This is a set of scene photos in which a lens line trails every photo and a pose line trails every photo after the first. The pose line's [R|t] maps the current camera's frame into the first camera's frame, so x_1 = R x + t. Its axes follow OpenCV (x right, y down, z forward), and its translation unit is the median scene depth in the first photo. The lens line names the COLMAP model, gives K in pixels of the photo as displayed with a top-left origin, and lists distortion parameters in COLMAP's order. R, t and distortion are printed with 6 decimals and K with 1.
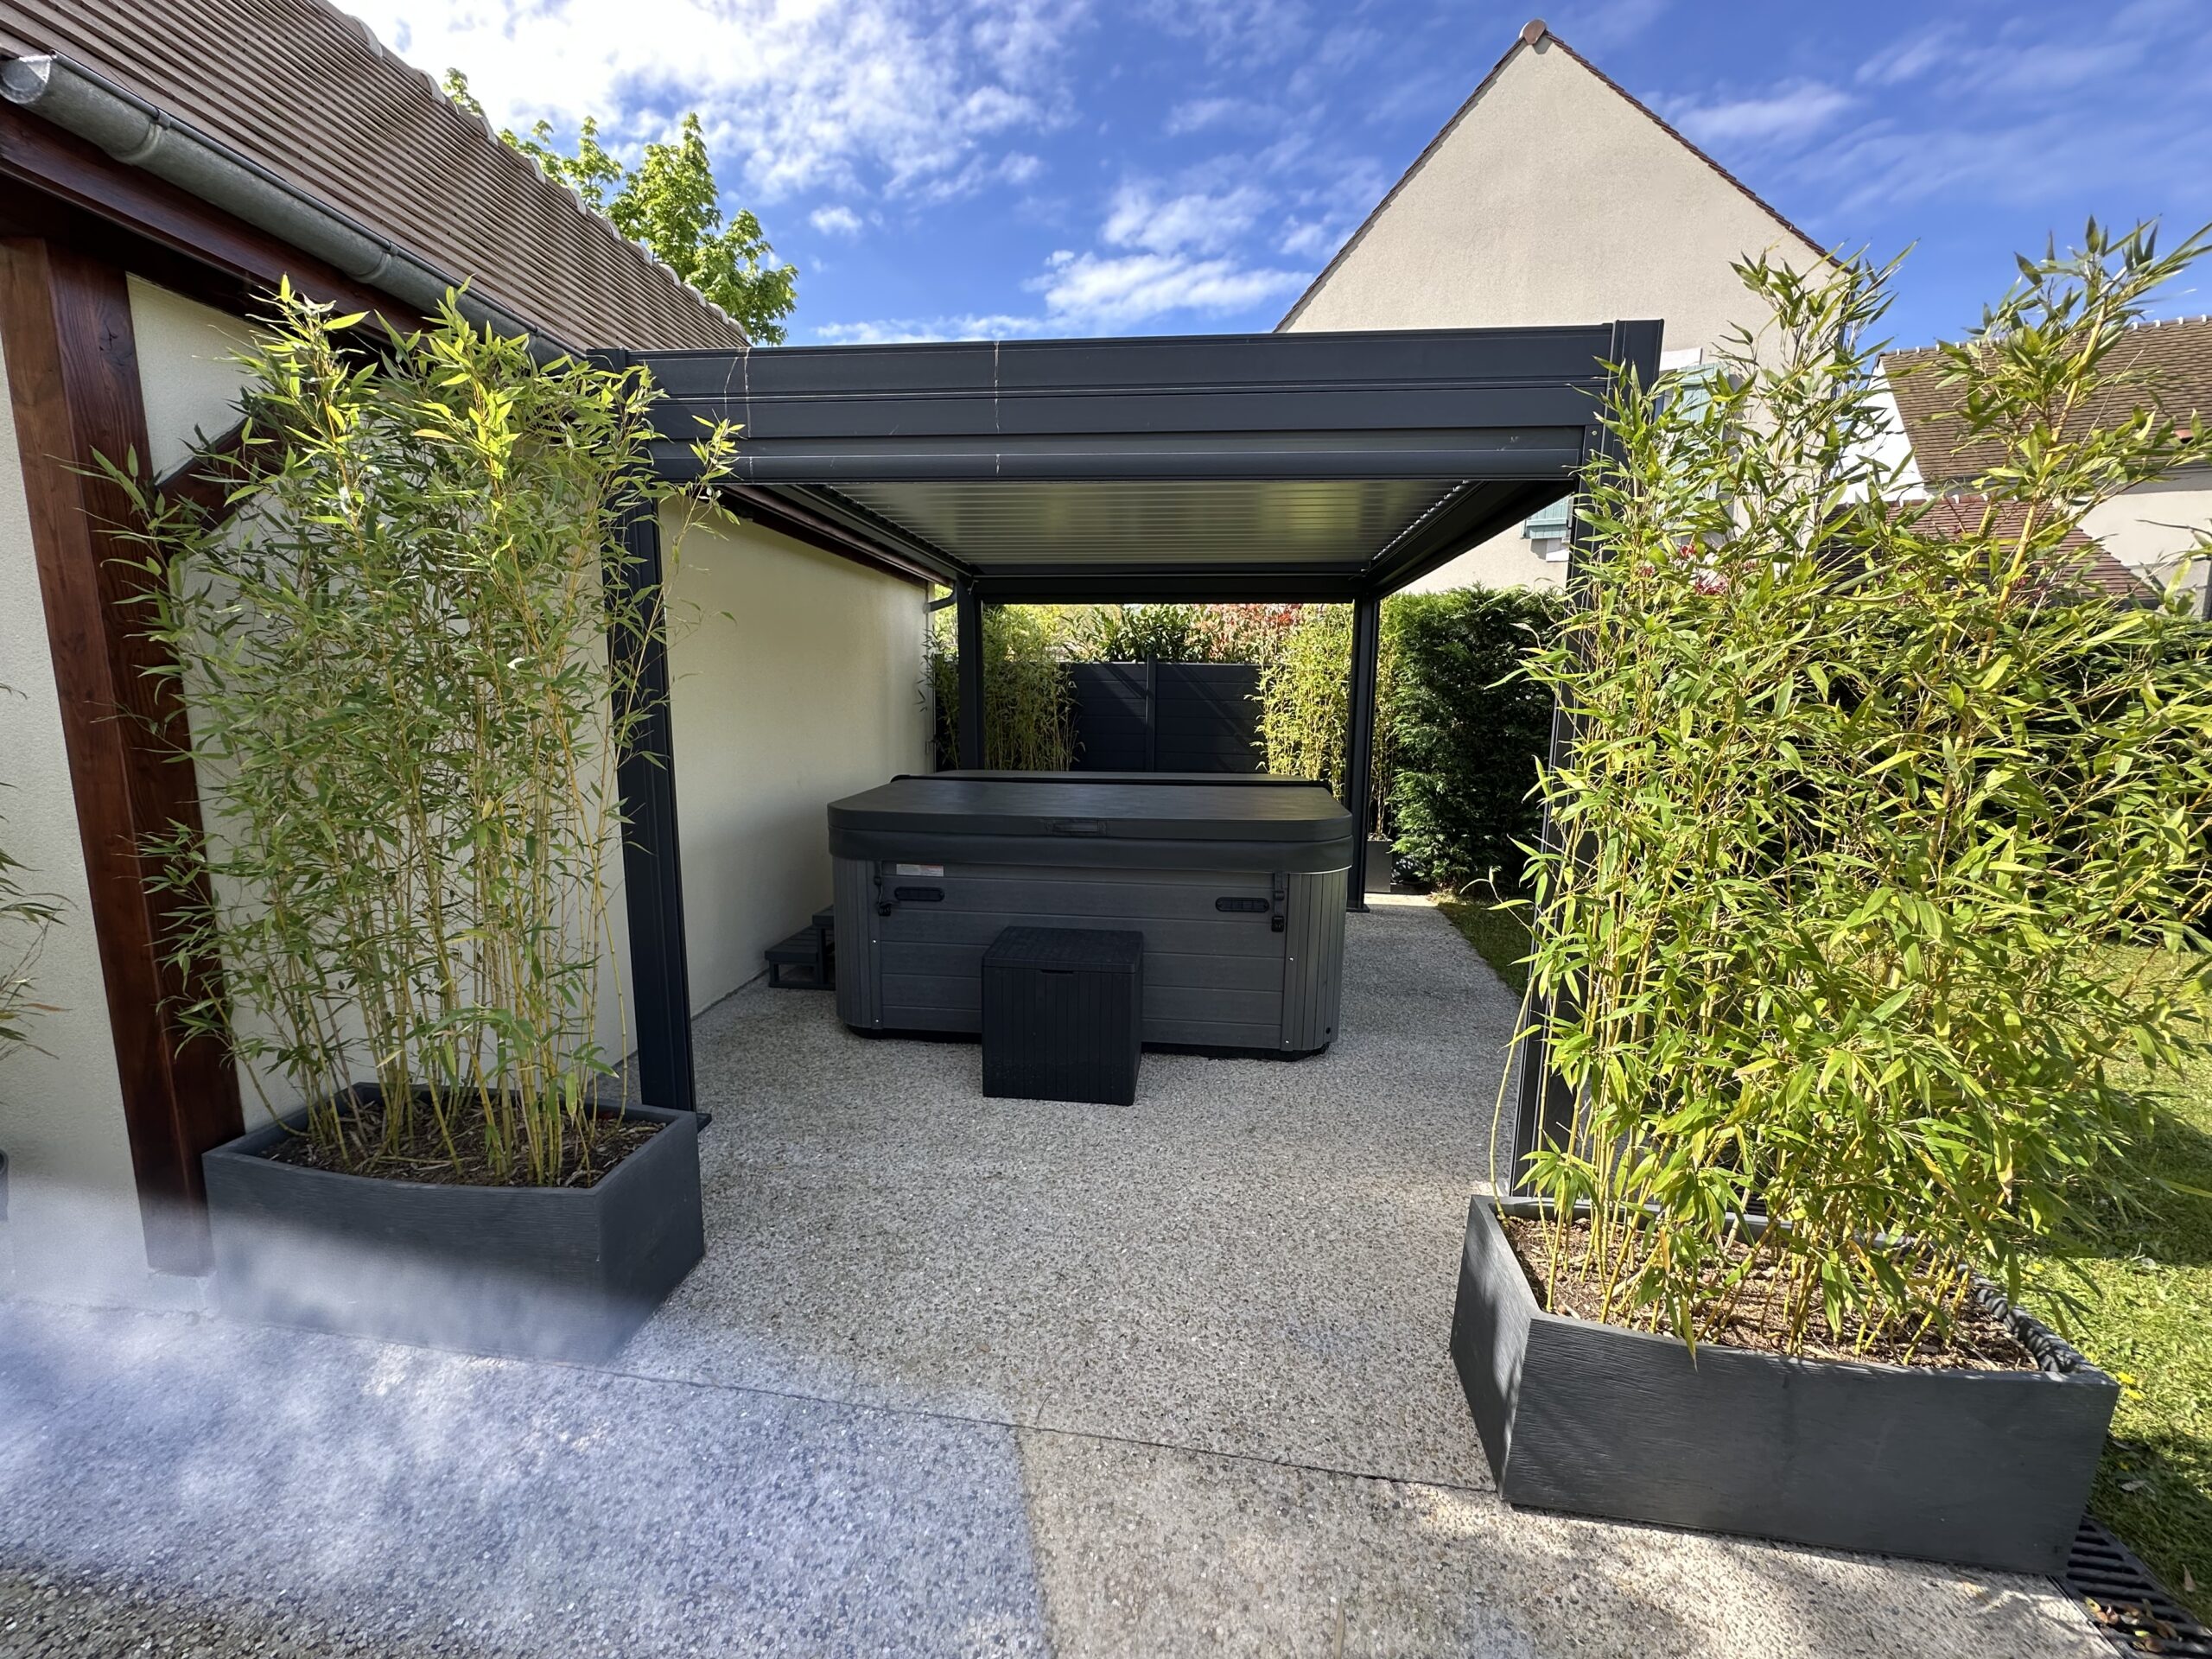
lens RADIAL K [[883.0, 0, 1106.0], [0, 883.0, 829.5], [0, 0, 1]] dist [0.001152, 0.000137]
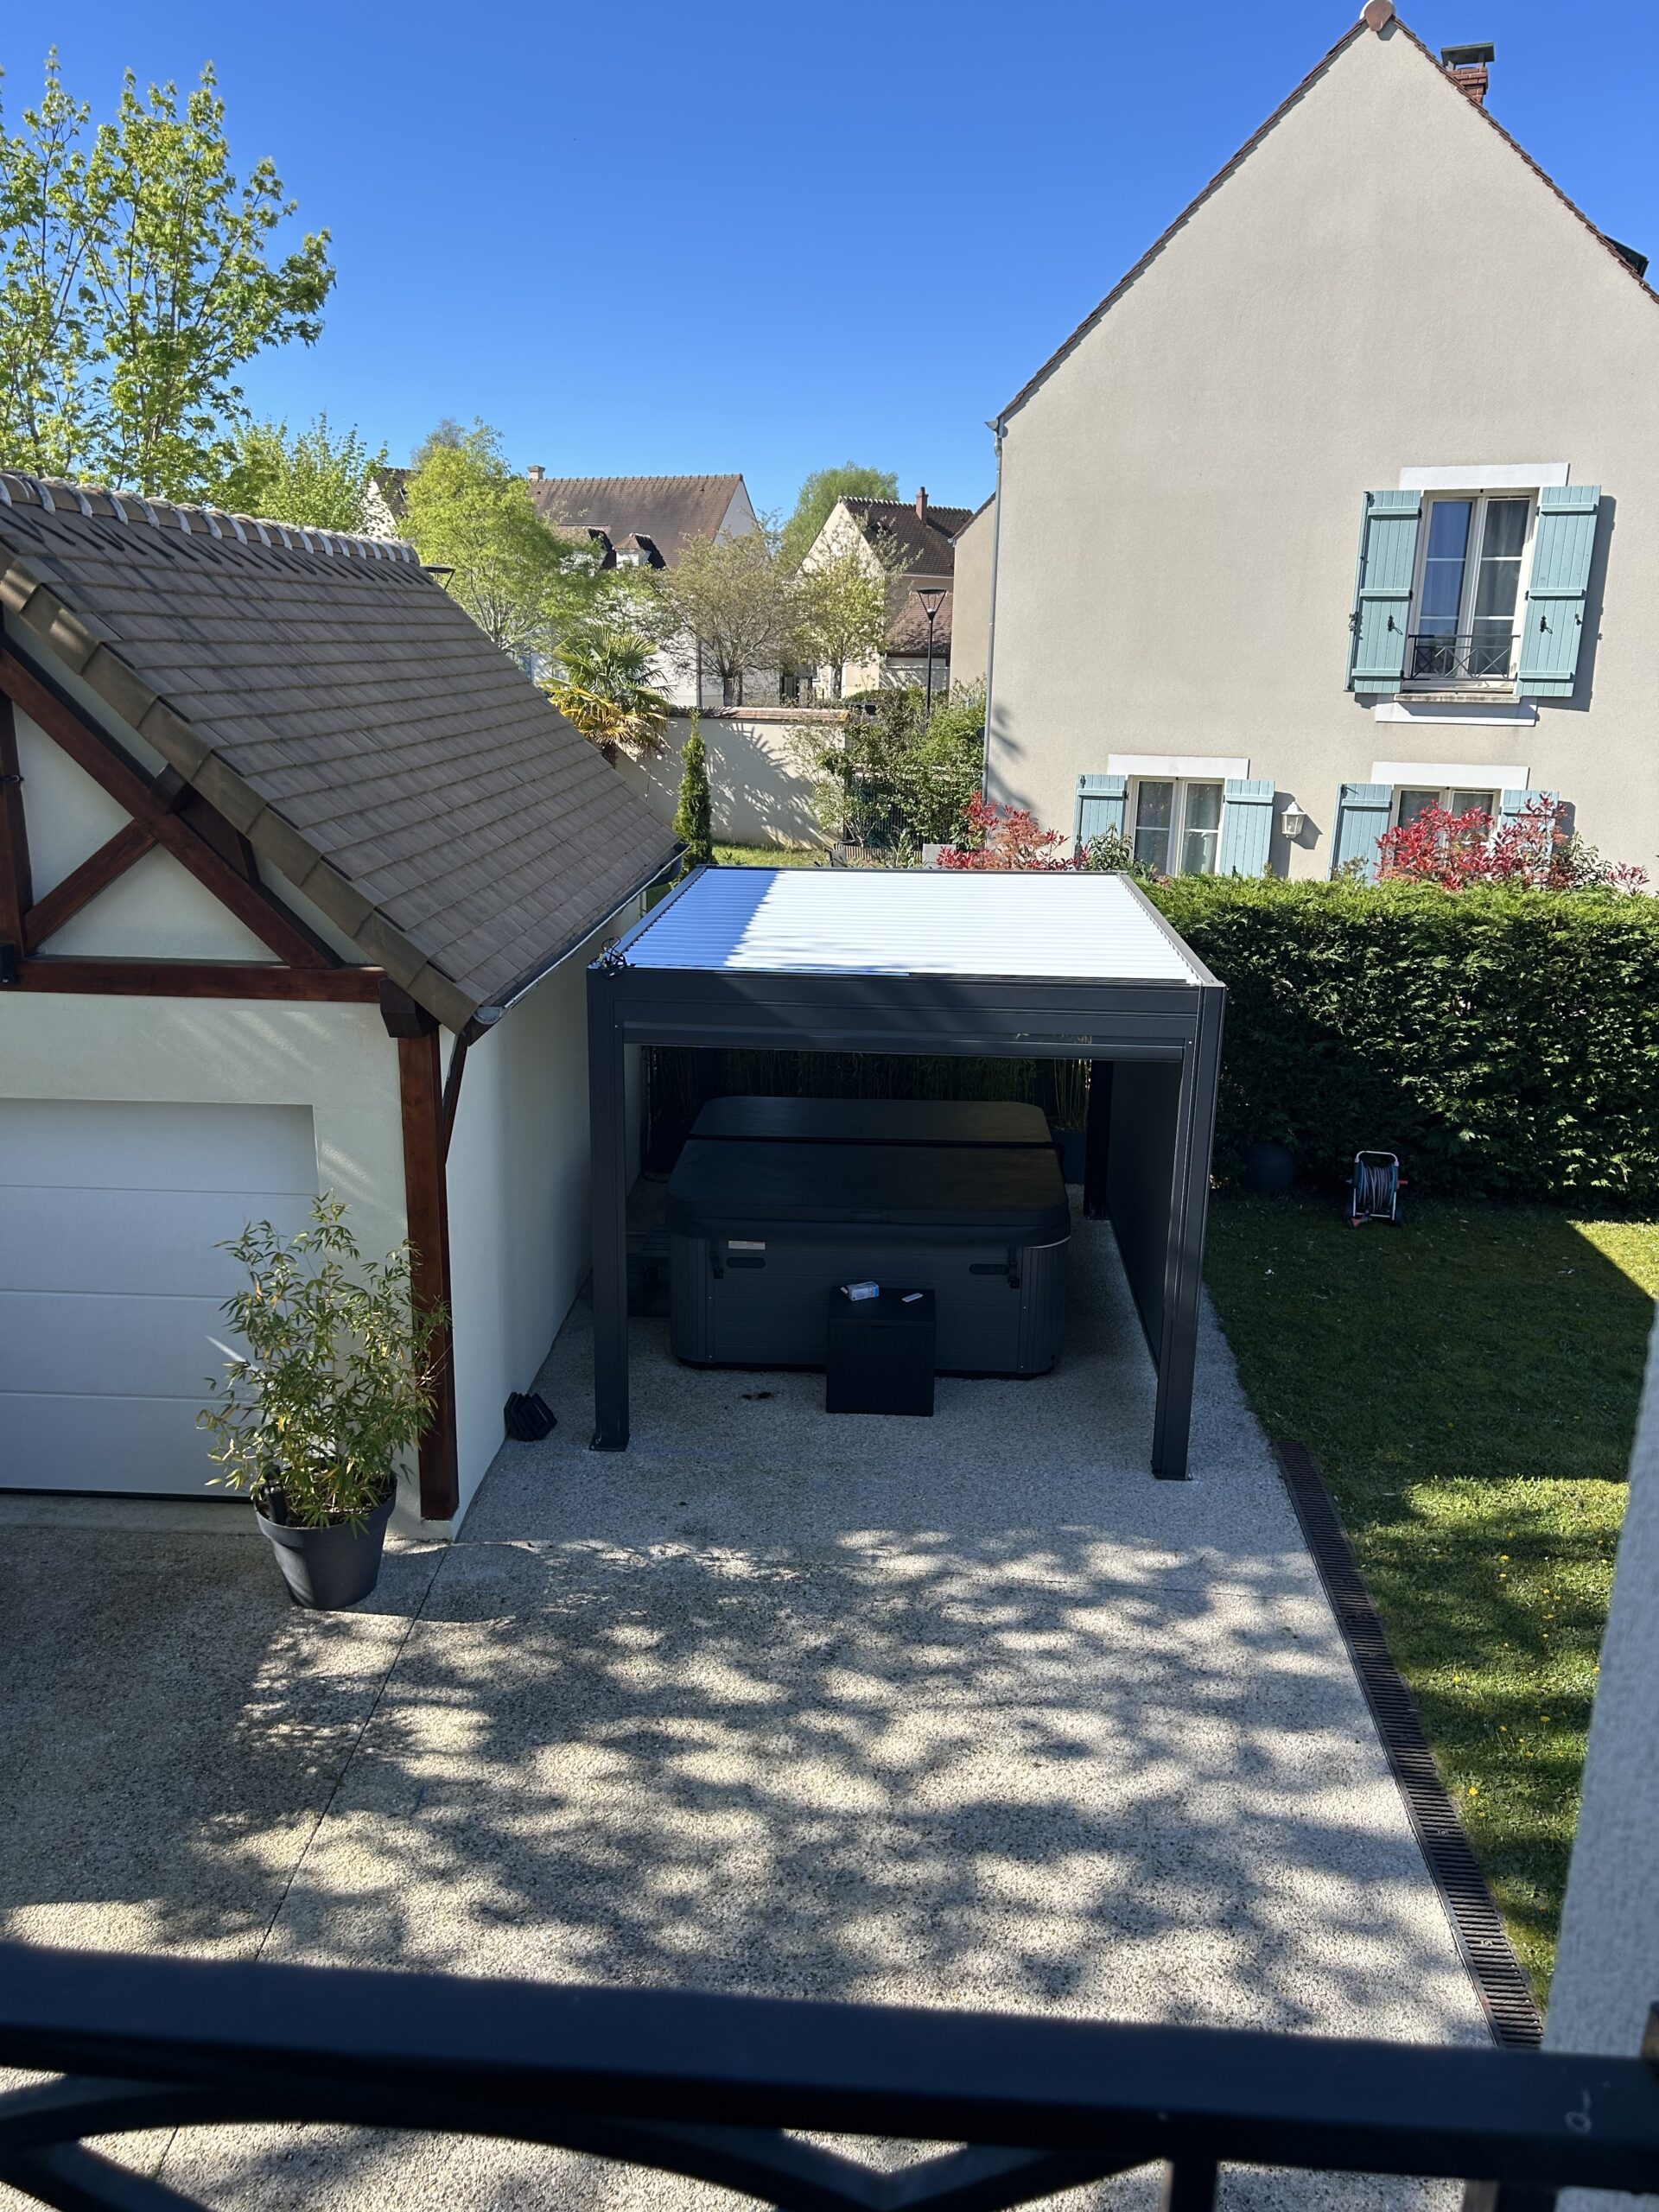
lens RADIAL K [[1615.5, 0, 829.5], [0, 1615.5, 1106.0], [0, 0, 1]] dist [0.152246, -0.159424]
pose [[0.997662, -0.012318, 0.067226, -0.123302], [0.004881, 0.993954, 0.109691, -0.212089], [-0.068171, -0.109107, 0.991690, -0.692135]]
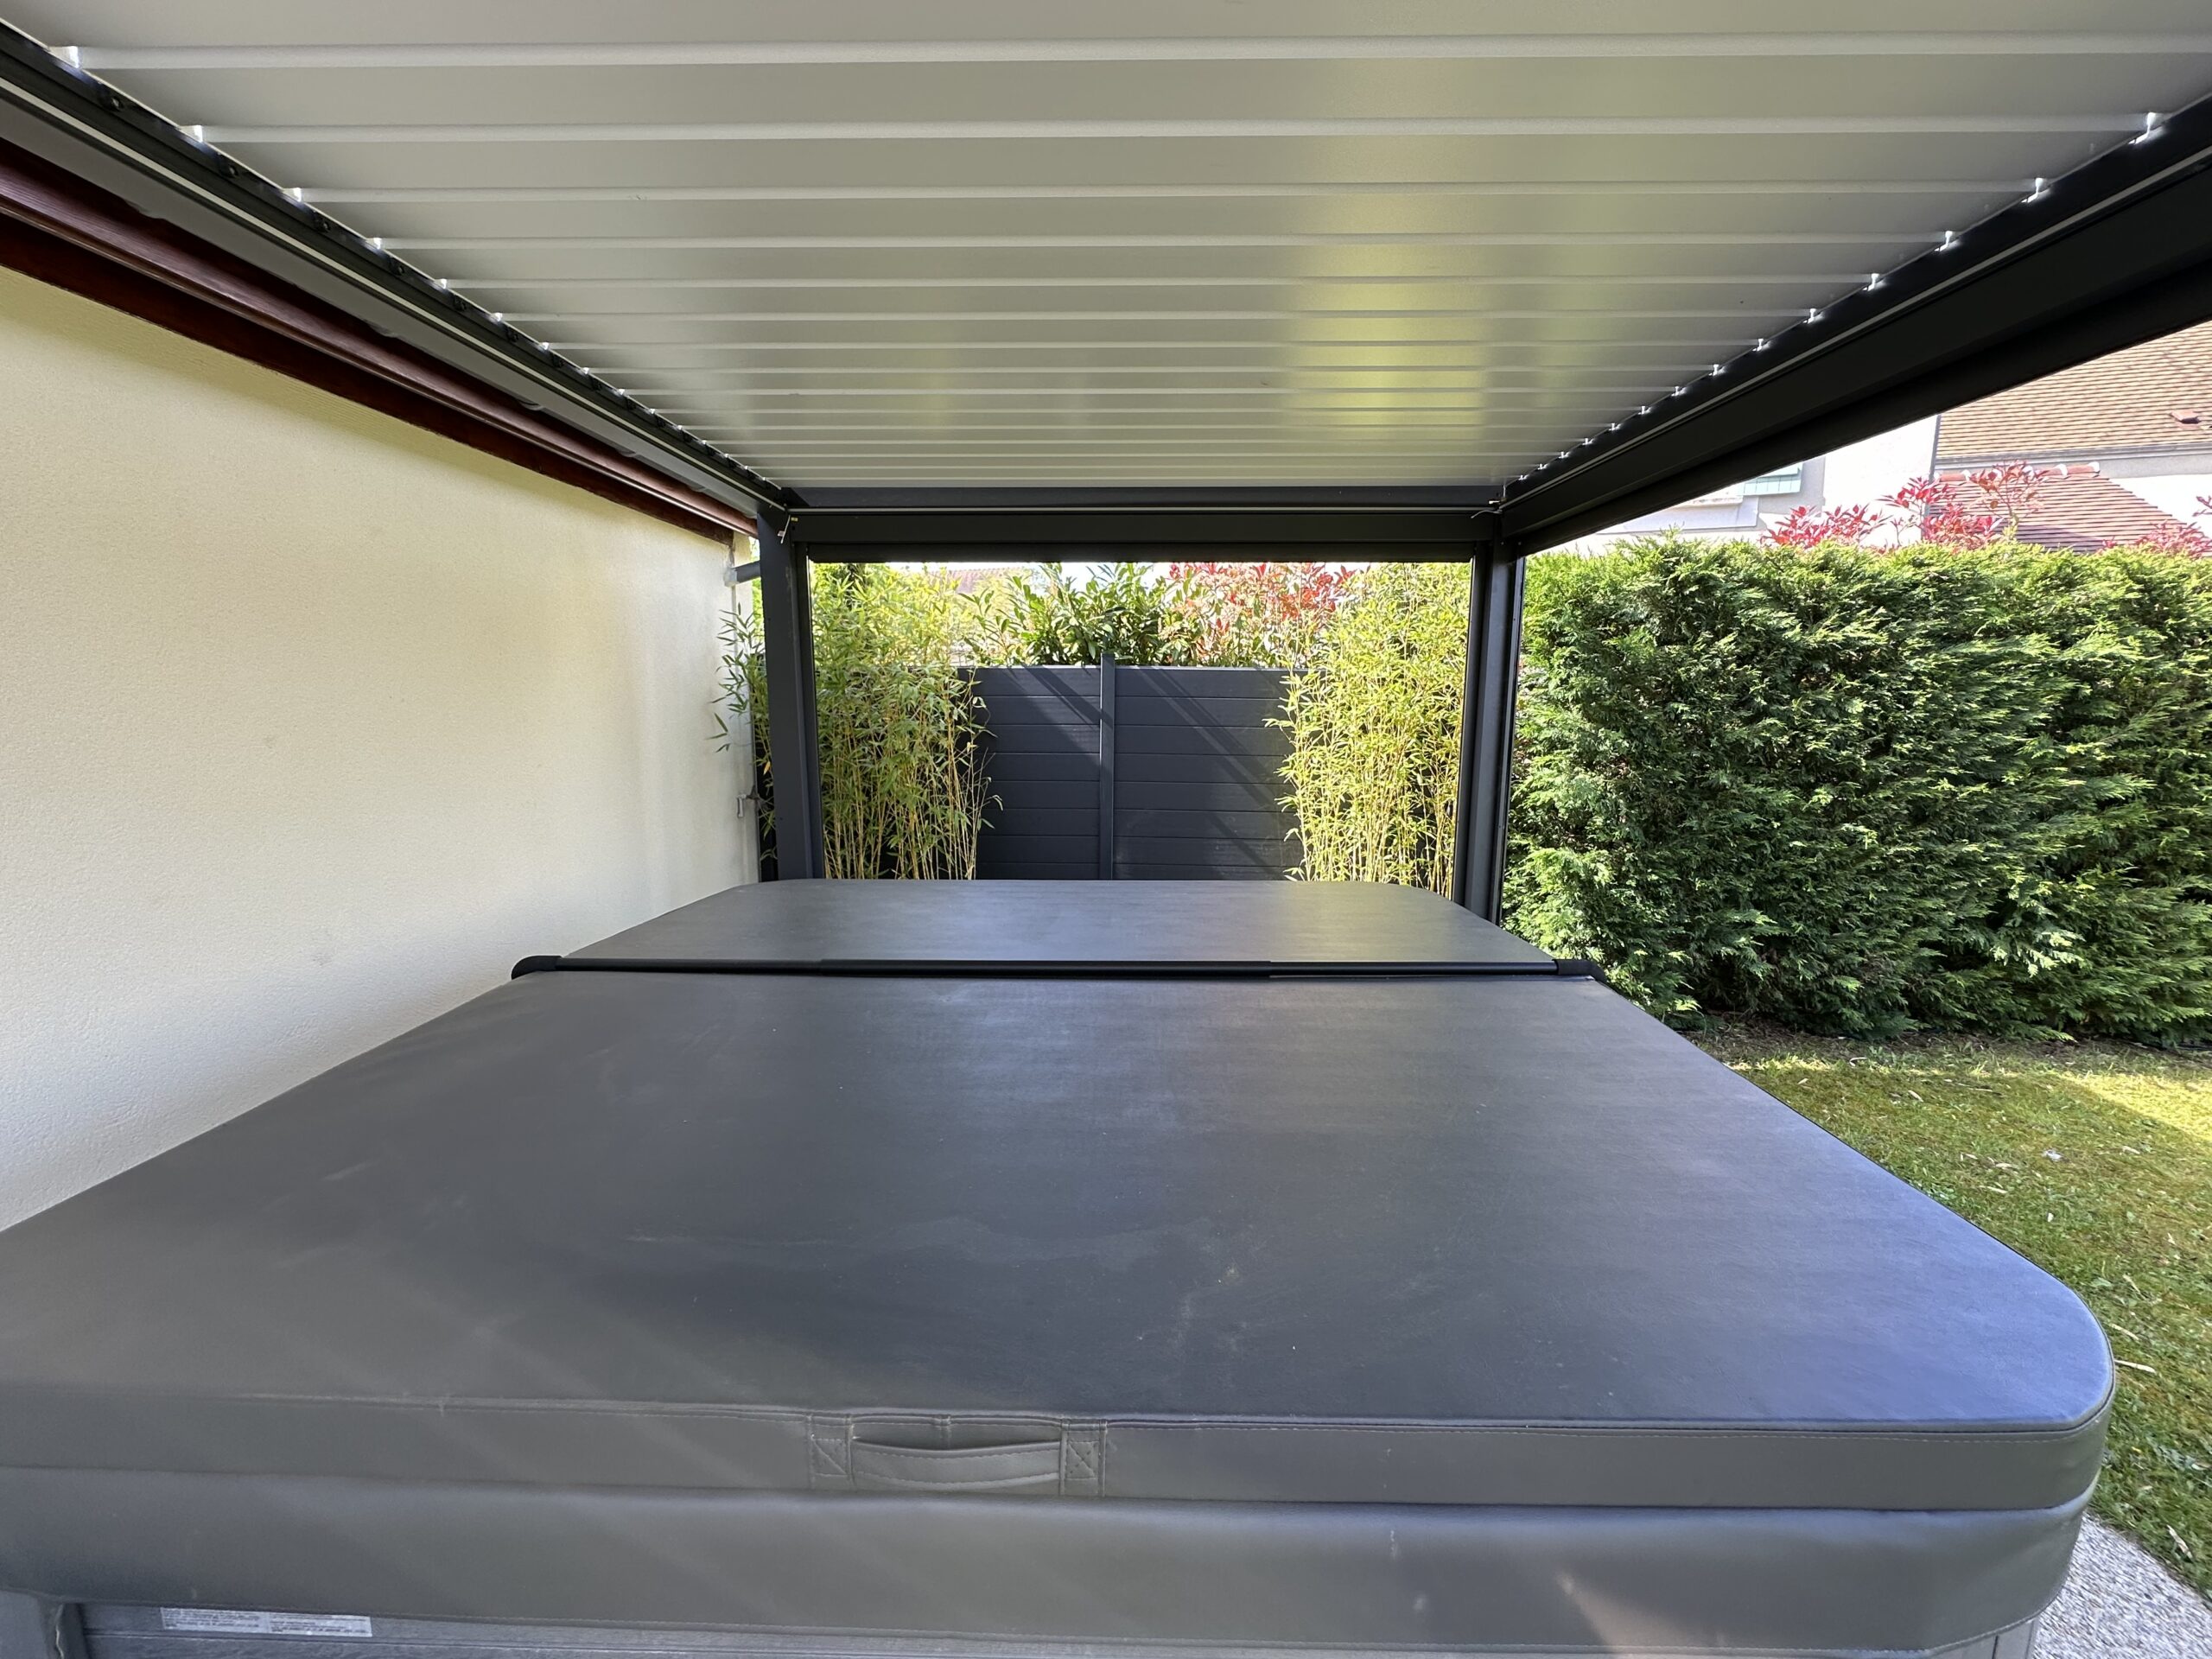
lens RADIAL K [[883.0, 0, 1106.0], [0, 883.0, 829.5], [0, 0, 1]] dist [0.001152, 0.000137]
pose [[0.996058, -0.020385, 0.086330, -0.004963], [0.020340, 0.999792, 0.001406, -0.077842], [-0.086341, 0.000356, 0.996266, 0.394887]]
